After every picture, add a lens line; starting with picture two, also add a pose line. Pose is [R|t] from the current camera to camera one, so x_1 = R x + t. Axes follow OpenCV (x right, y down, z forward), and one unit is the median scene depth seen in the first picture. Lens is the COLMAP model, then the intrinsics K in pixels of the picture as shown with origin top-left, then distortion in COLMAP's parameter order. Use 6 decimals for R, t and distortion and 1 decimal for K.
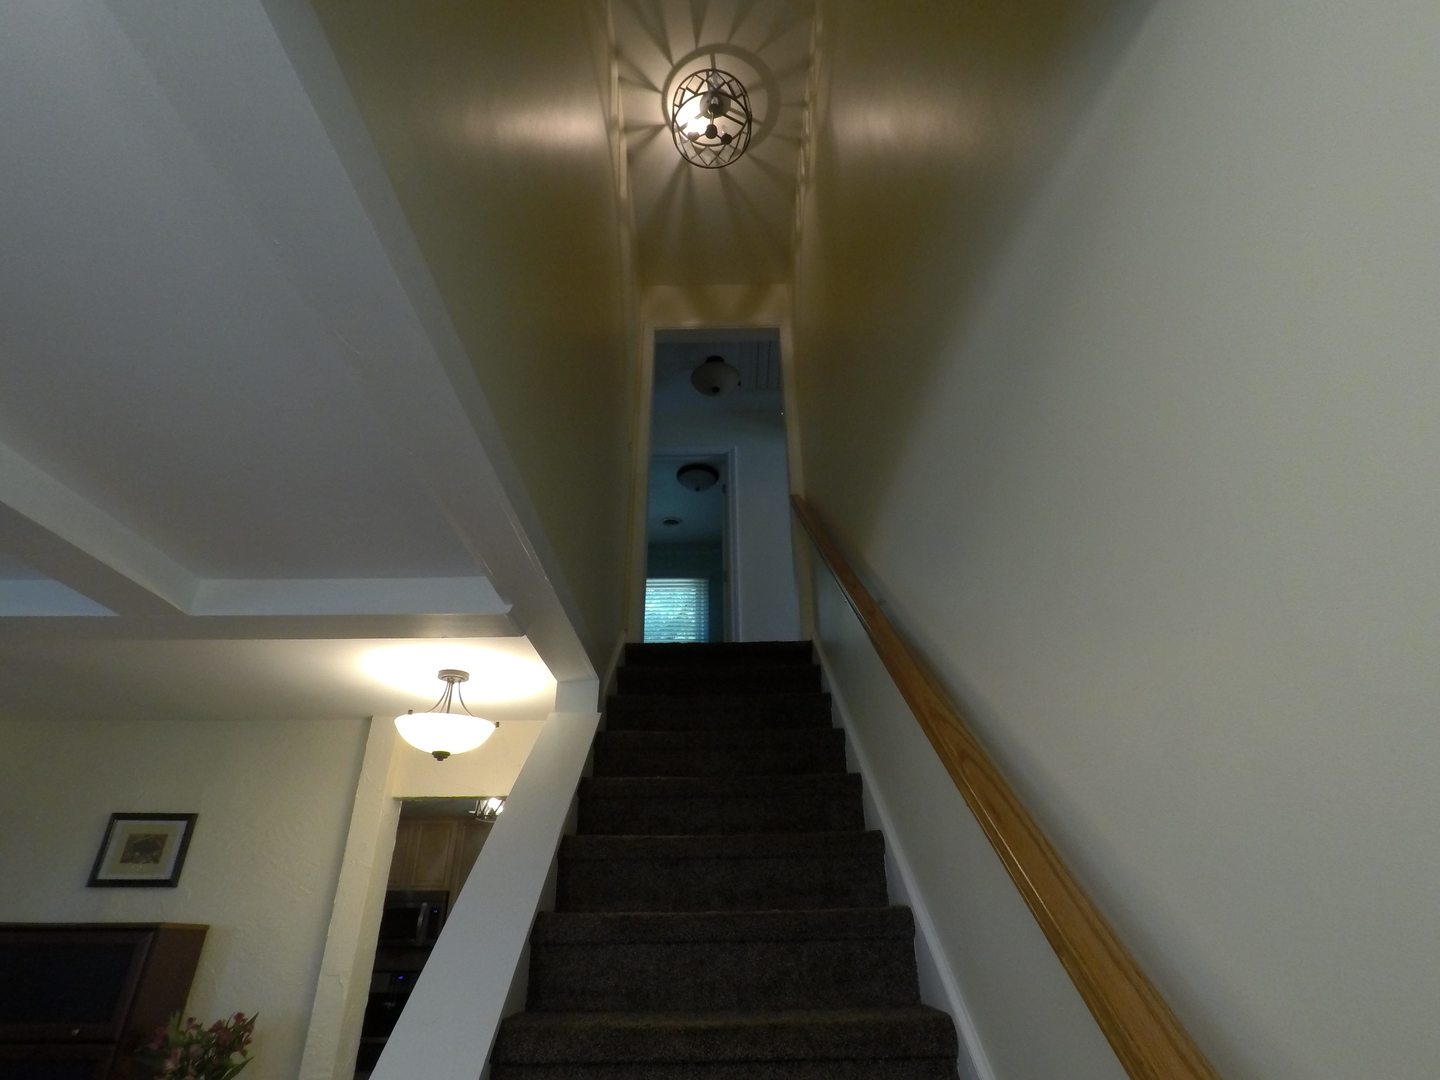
lens RADIAL K [[736.2, 0, 720.0], [0, 736.2, 540.0], [0, 0, 1]] dist [-0.002827, -0.000645]
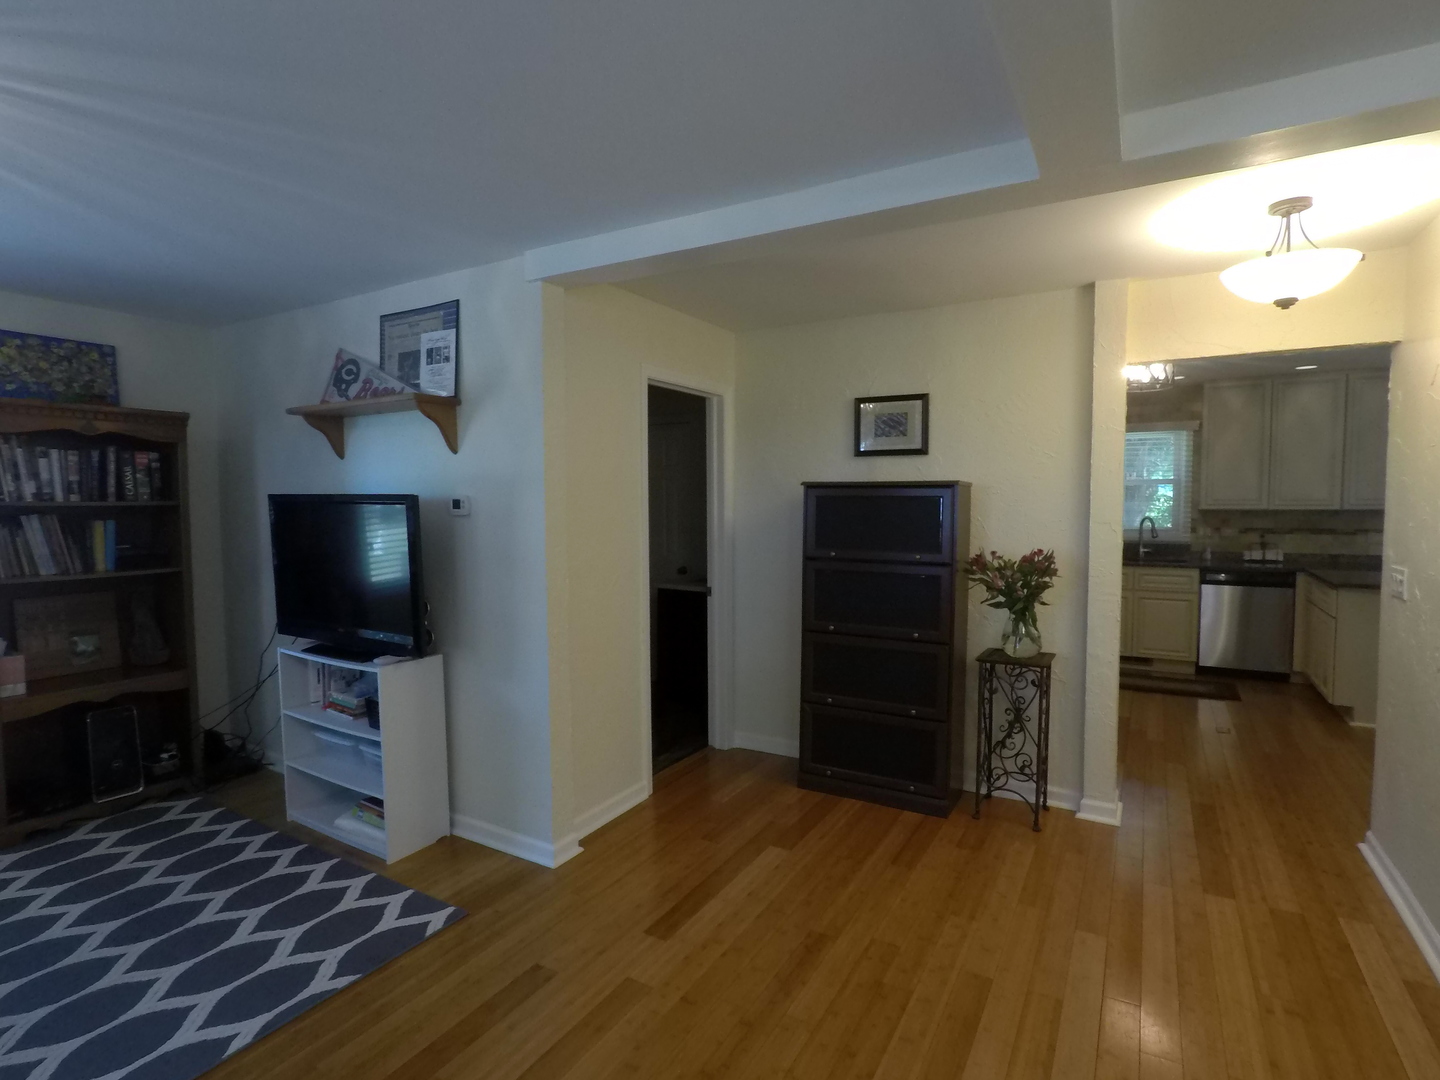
lens RADIAL K [[736.2, 0, 720.0], [0, 736.2, 540.0], [0, 0, 1]] dist [-0.002827, -0.000645]
pose [[0.865791, 0.030316, -0.499486, -0.436402], [0.232750, 0.859223, 0.455591, -0.014476], [0.442981, -0.510702, 0.736852, -0.065250]]
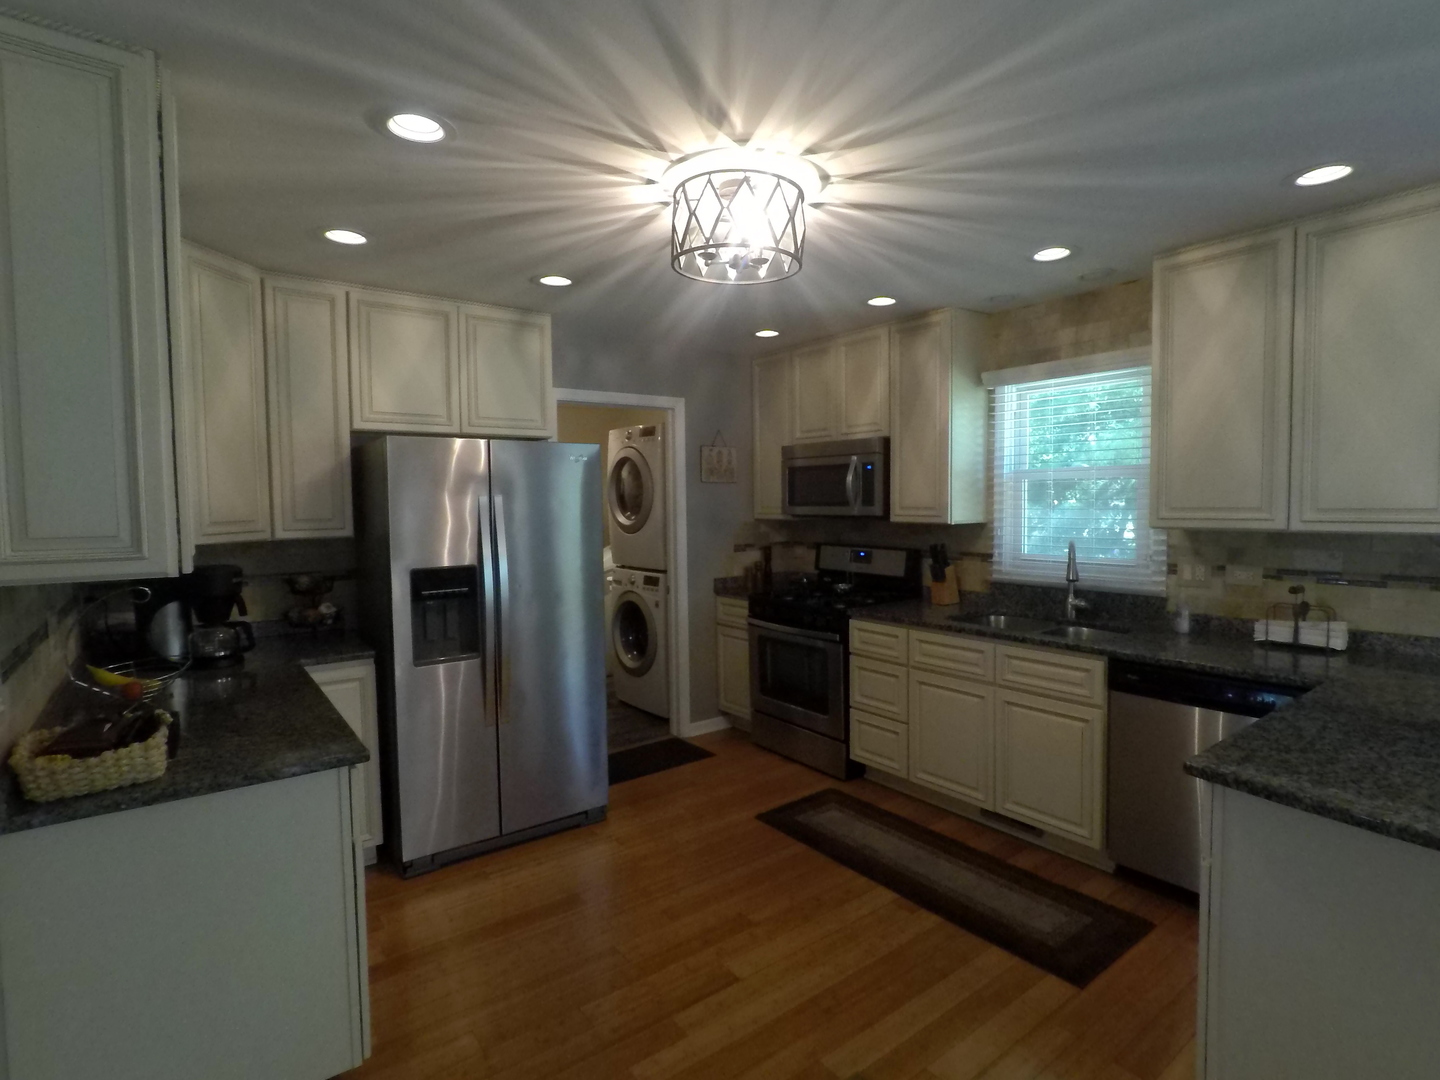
lens RADIAL K [[736.2, 0, 720.0], [0, 736.2, 540.0], [0, 0, 1]] dist [-0.002827, -0.000645]
pose [[0.611256, 0.041956, -0.790320, 0.064448], [0.374945, 0.864067, 0.335865, 0.564065], [0.696981, -0.501626, 0.512435, 1.049139]]
